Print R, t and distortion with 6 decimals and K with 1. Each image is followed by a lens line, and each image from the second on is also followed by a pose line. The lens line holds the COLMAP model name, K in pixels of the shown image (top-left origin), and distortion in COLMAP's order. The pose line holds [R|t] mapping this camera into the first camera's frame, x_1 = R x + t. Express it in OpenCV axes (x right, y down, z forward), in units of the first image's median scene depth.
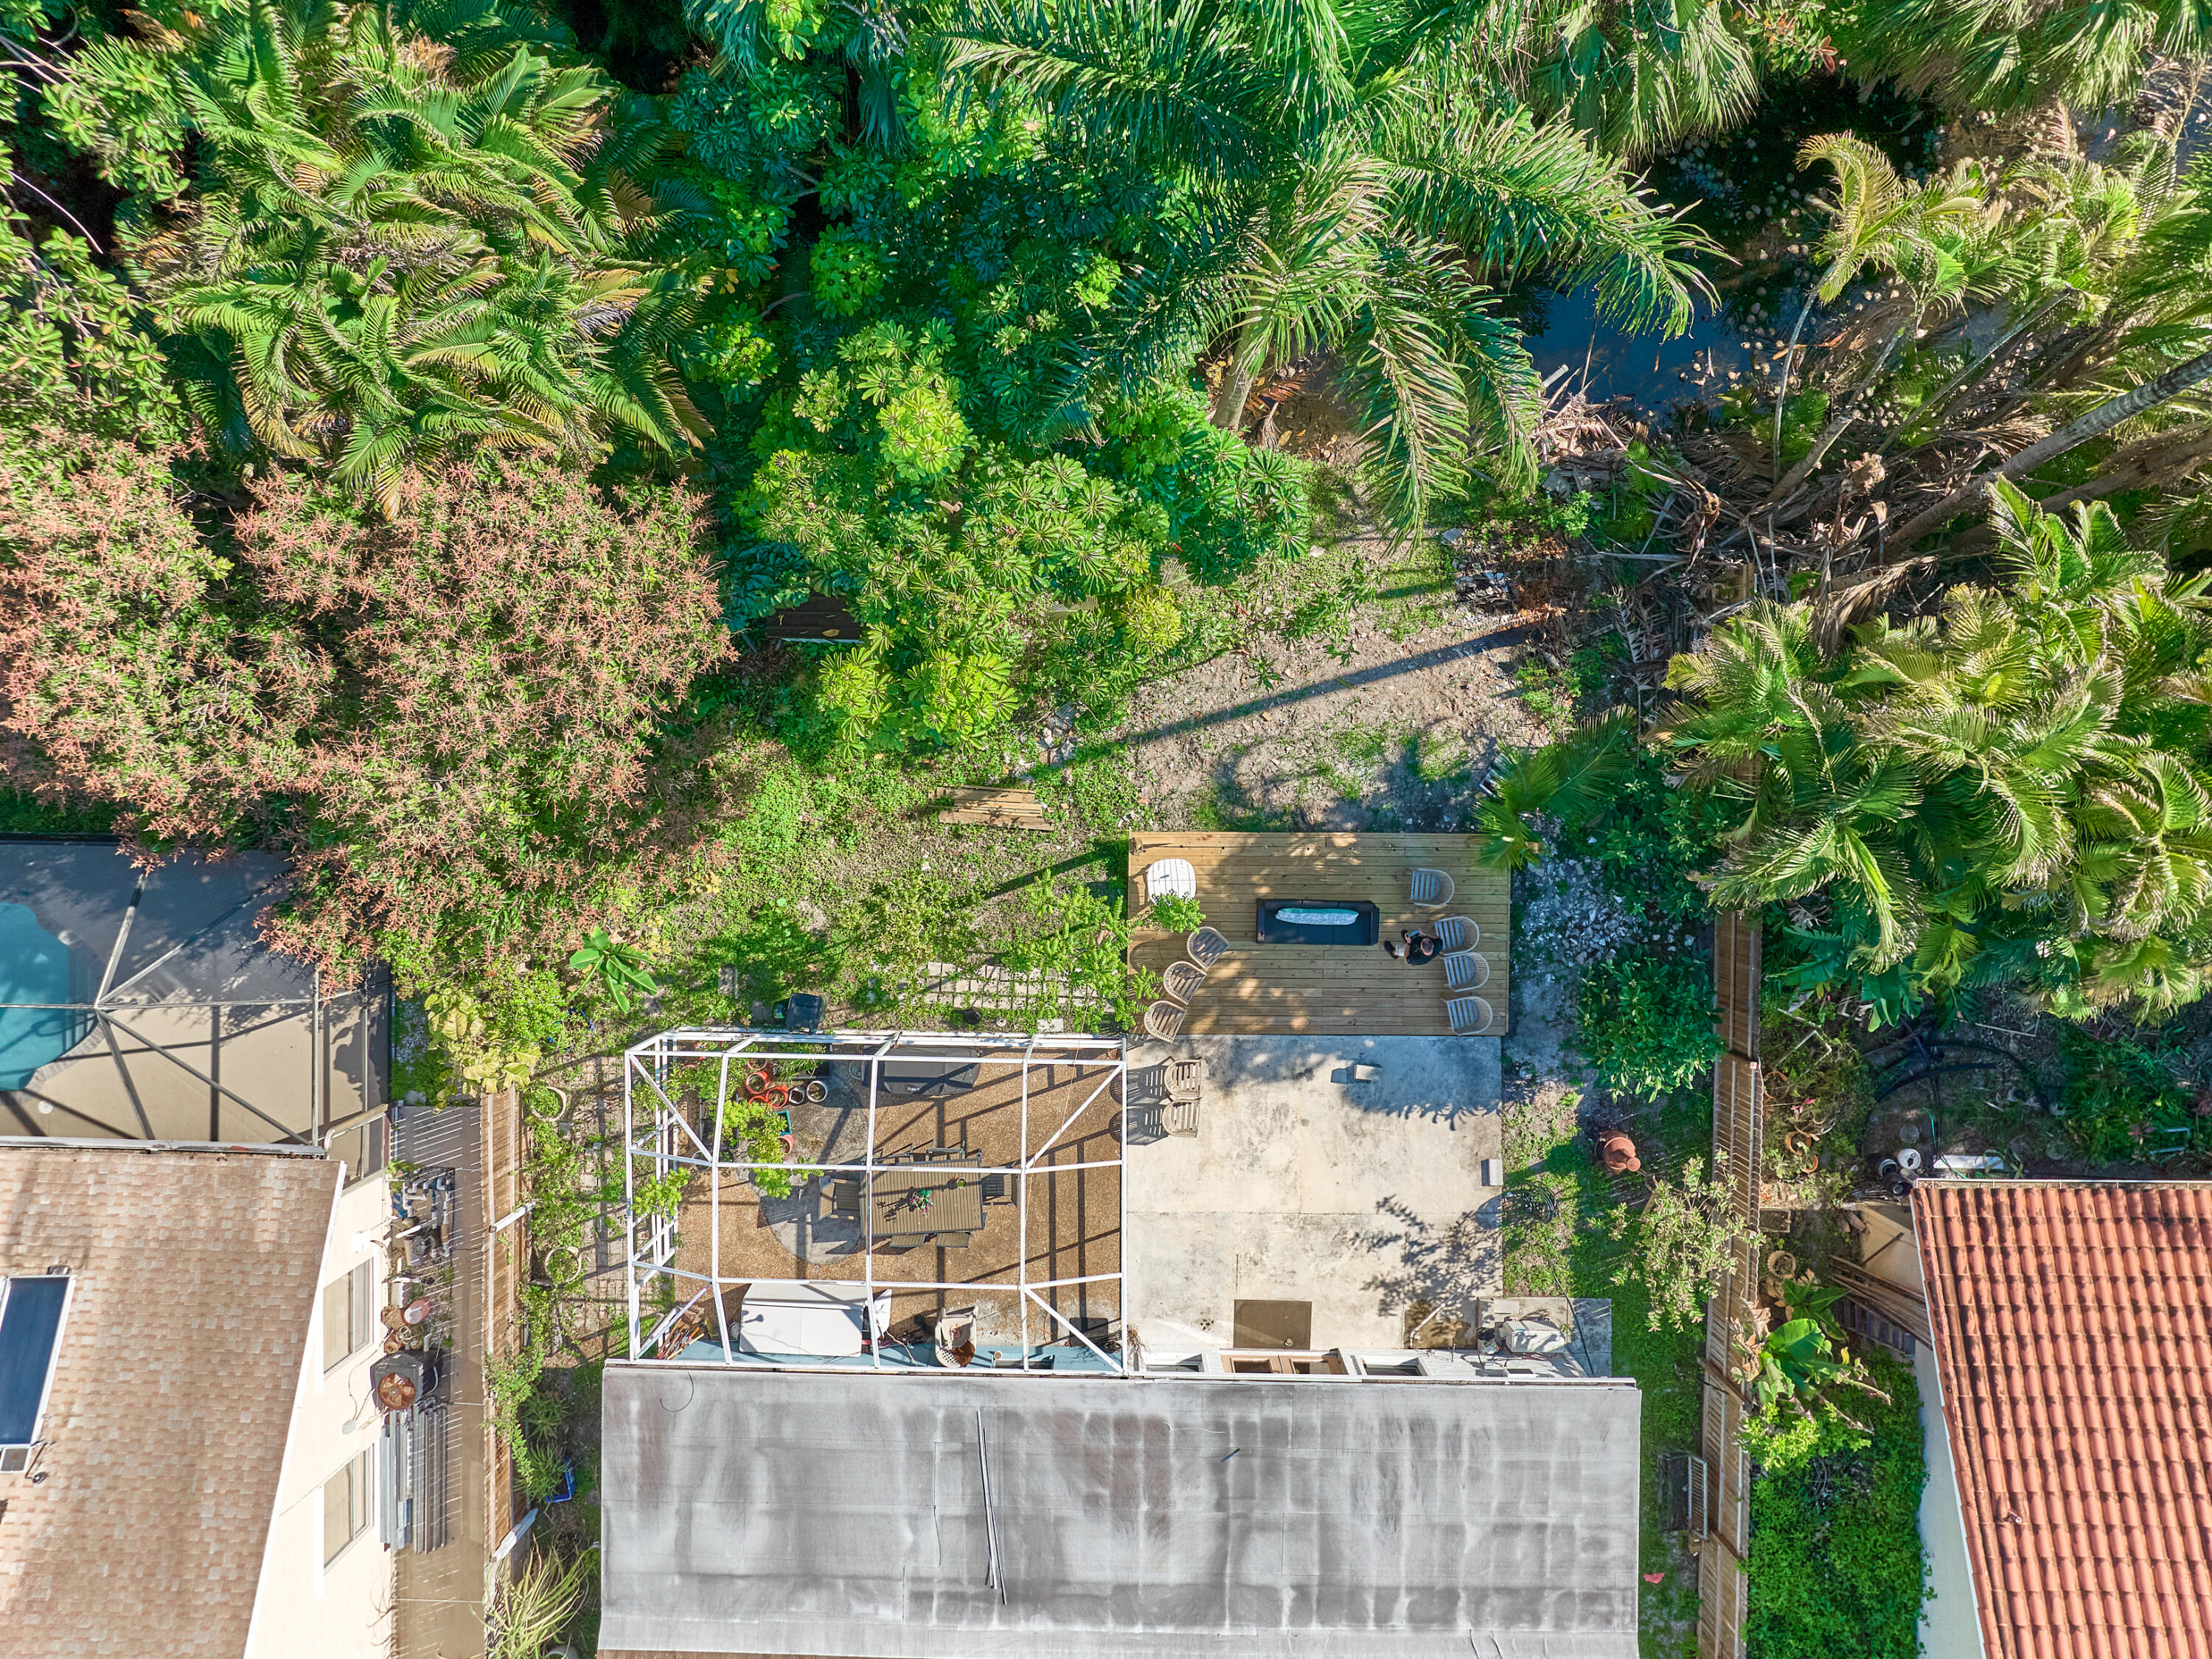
lens RADIAL K [[1622.0, 0, 1110.9], [0, 1622.0, 825.2], [0, 0, 1]] dist [-0.047950, 0.011876]
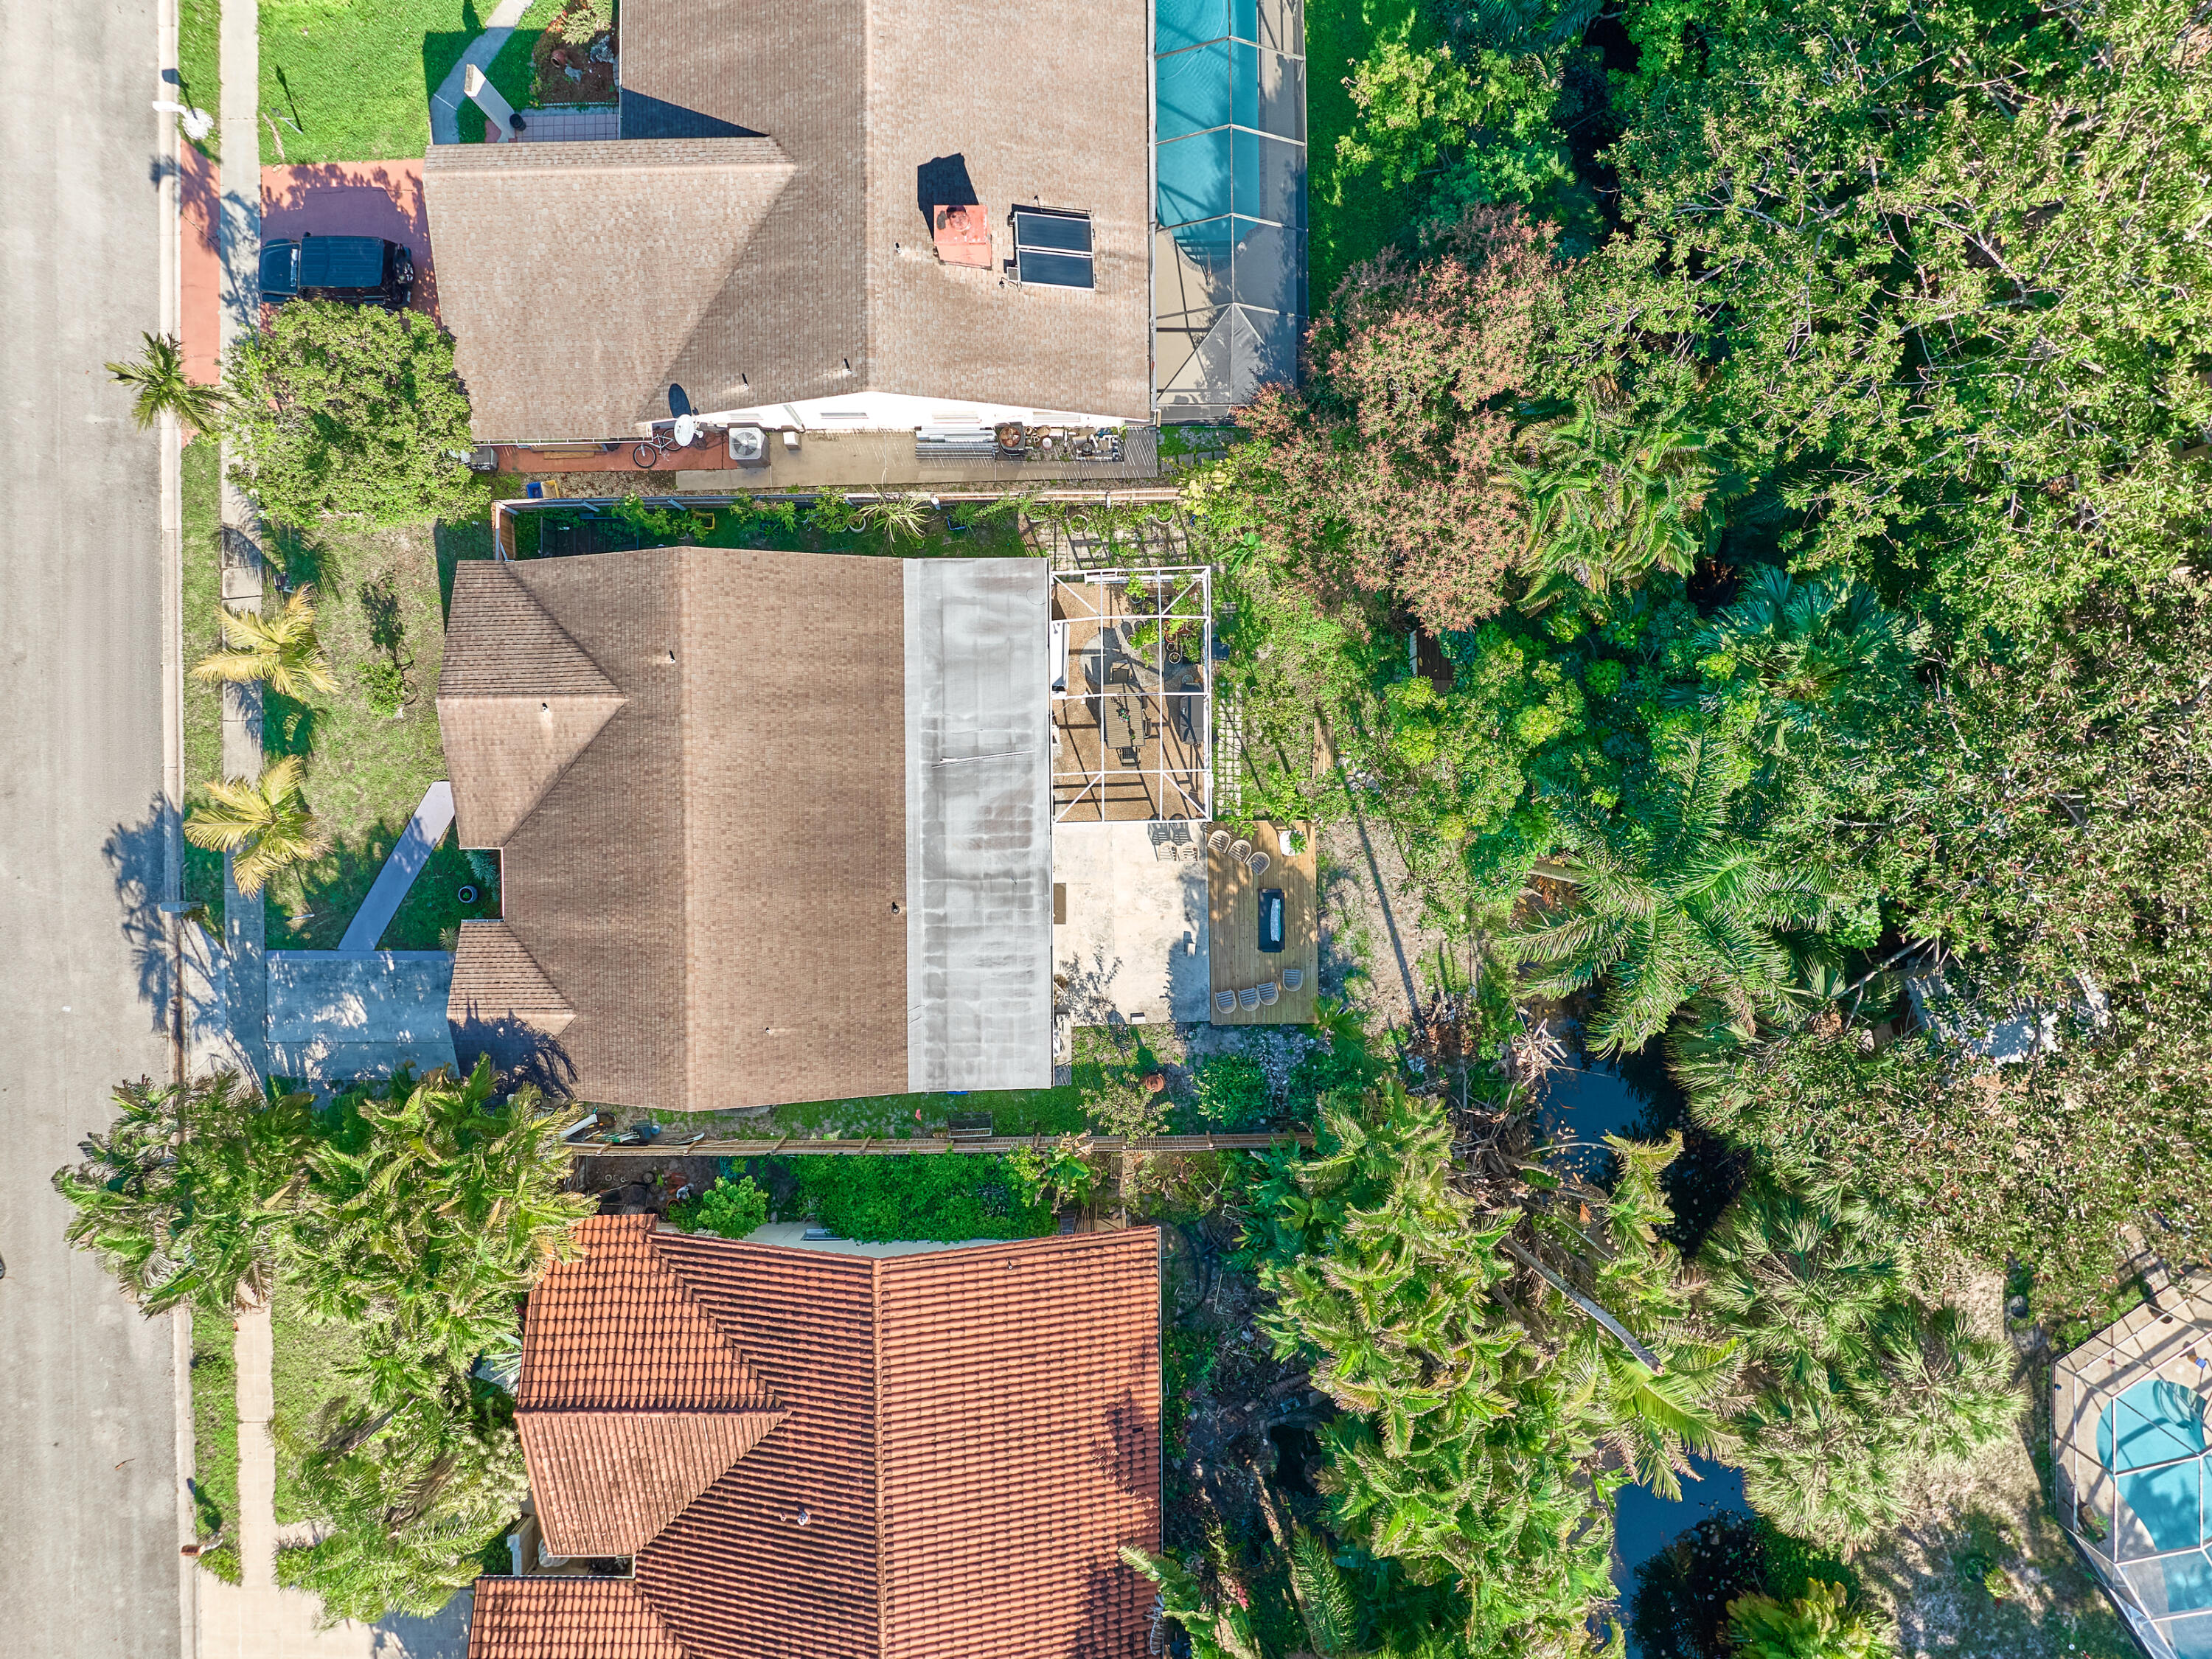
lens RADIAL K [[1622.0, 0, 1089.9], [0, 1622.0, 821.7], [0, 0, 1]] dist [-0.047950, 0.011876]
pose [[0.025586, 0.999643, 0.007693, -0.009225], [-0.999625, 0.025659, -0.009533, 0.311987], [-0.009727, -0.007446, 0.999925, -0.967744]]
